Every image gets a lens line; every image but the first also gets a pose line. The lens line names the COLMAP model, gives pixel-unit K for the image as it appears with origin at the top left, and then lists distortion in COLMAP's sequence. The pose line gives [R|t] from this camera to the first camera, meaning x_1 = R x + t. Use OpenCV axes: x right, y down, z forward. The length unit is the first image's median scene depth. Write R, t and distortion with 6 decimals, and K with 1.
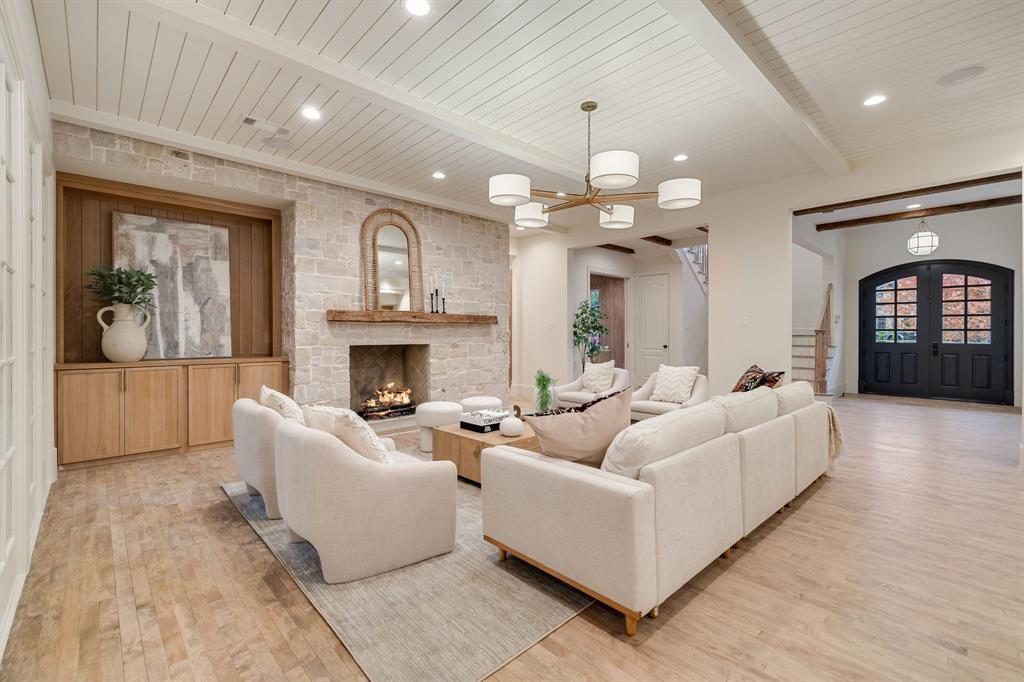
lens RADIAL K [[443.2, 0, 513.3], [0, 443.2, 337.3], [0, 0, 1]] dist [0.003181, 0.000397]
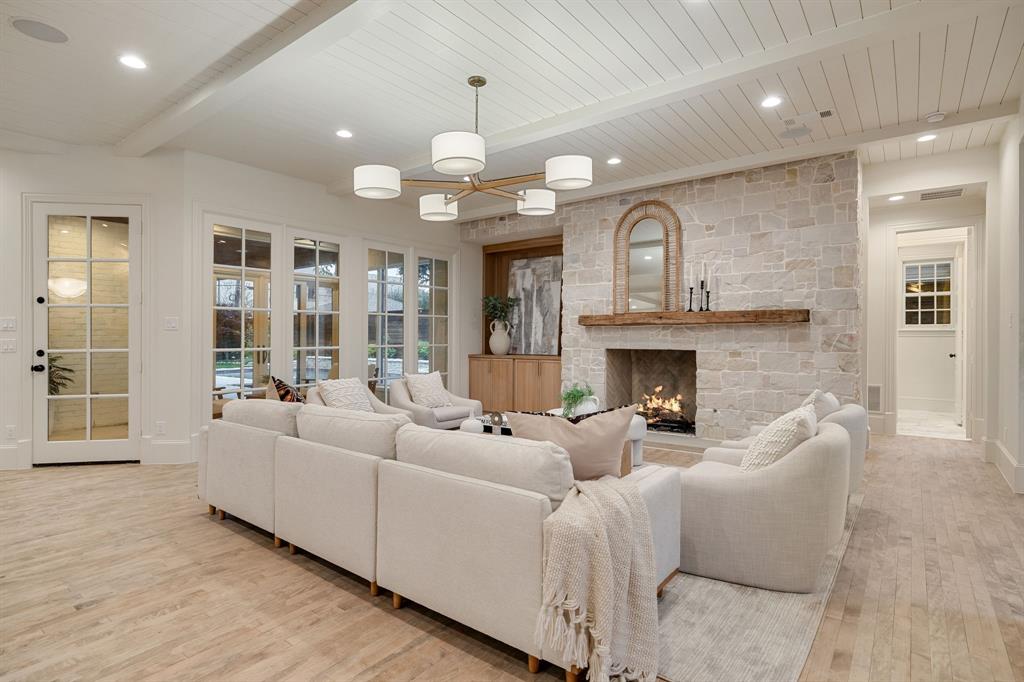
lens RADIAL K [[525.4, 0, 515.6], [0, 525.4, 338.5], [0, 0, 1]] dist [-0.002141, 0.001329]
pose [[0.159401, 0.002446, -0.987211, 0.873170], [-0.006872, 0.999975, 0.001368, -0.006055], [0.987190, 0.006566, 0.159414, 0.652573]]
